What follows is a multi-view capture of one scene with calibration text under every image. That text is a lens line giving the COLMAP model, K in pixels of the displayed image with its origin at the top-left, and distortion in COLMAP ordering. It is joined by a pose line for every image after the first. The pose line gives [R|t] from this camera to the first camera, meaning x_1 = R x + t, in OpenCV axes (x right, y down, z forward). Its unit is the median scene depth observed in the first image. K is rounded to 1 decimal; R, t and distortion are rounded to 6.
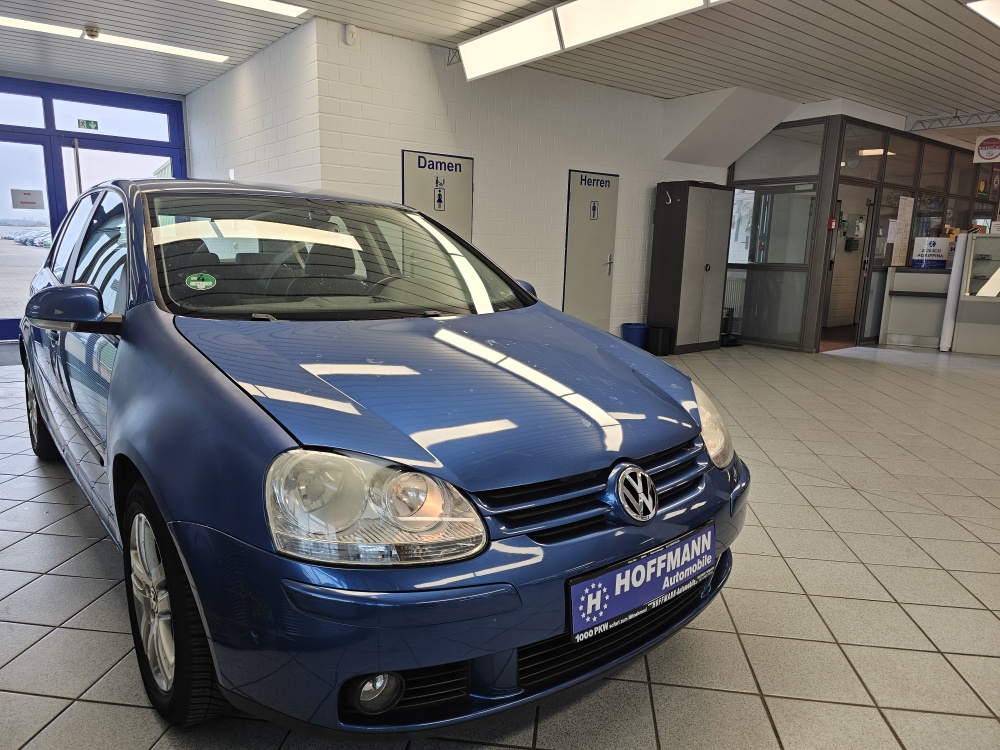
lens RADIAL K [[672.9, 0, 500.0], [0, 672.9, 375.0], [0, 0, 1]] dist [0.064475, -0.066337]
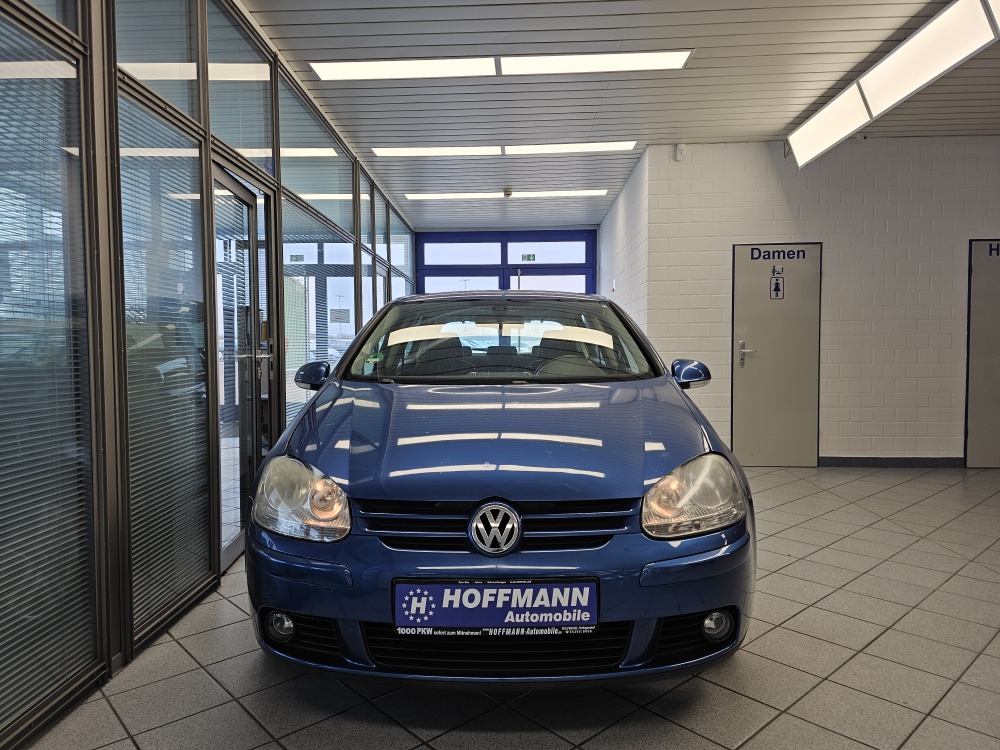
lens RADIAL K [[672.9, 0, 500.0], [0, 672.9, 375.0], [0, 0, 1]] dist [0.064475, -0.066337]
pose [[0.750663, -0.000650, -0.660684, 0.476437], [-0.098367, 0.988744, -0.112736, 0.023643], [0.653321, 0.149616, 0.742150, 0.063400]]
